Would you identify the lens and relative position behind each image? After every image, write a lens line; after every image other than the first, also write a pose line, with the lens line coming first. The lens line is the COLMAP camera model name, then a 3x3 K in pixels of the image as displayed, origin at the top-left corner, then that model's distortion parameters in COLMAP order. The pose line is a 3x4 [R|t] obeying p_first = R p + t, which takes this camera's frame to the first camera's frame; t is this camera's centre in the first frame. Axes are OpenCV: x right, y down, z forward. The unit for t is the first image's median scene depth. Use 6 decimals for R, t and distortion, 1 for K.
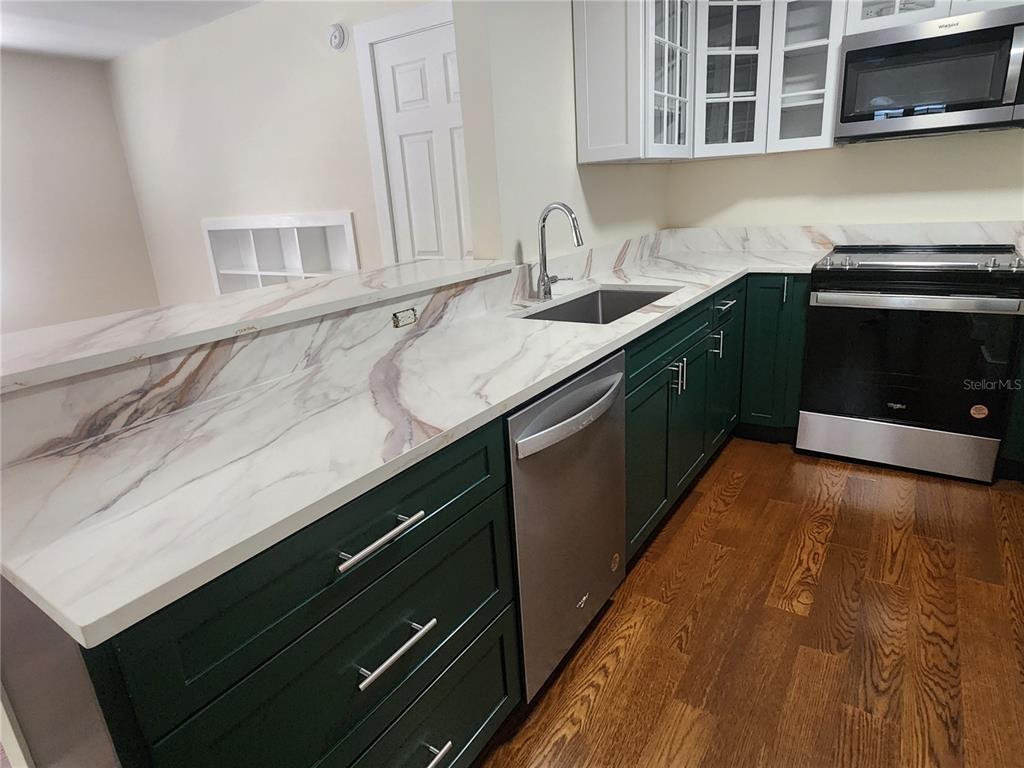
lens RADIAL K [[594.5, 0, 512.0], [0, 594.5, 384.0], [0, 0, 1]] dist [-0.003538, -0.000640]
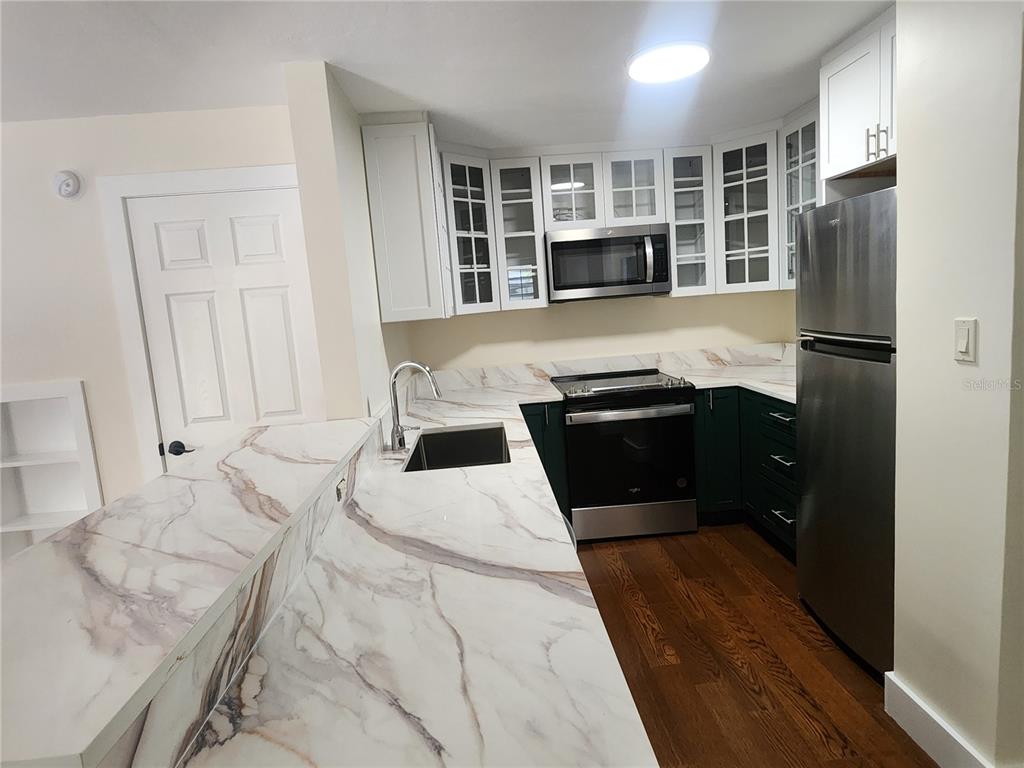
lens RADIAL K [[594.5, 0, 512.0], [0, 594.5, 384.0], [0, 0, 1]] dist [-0.003538, -0.000640]
pose [[0.796945, -0.079646, 0.598778, -0.417405], [0.208223, 0.966736, -0.148545, -0.061253], [-0.567029, 0.243061, 0.787019, 0.045040]]
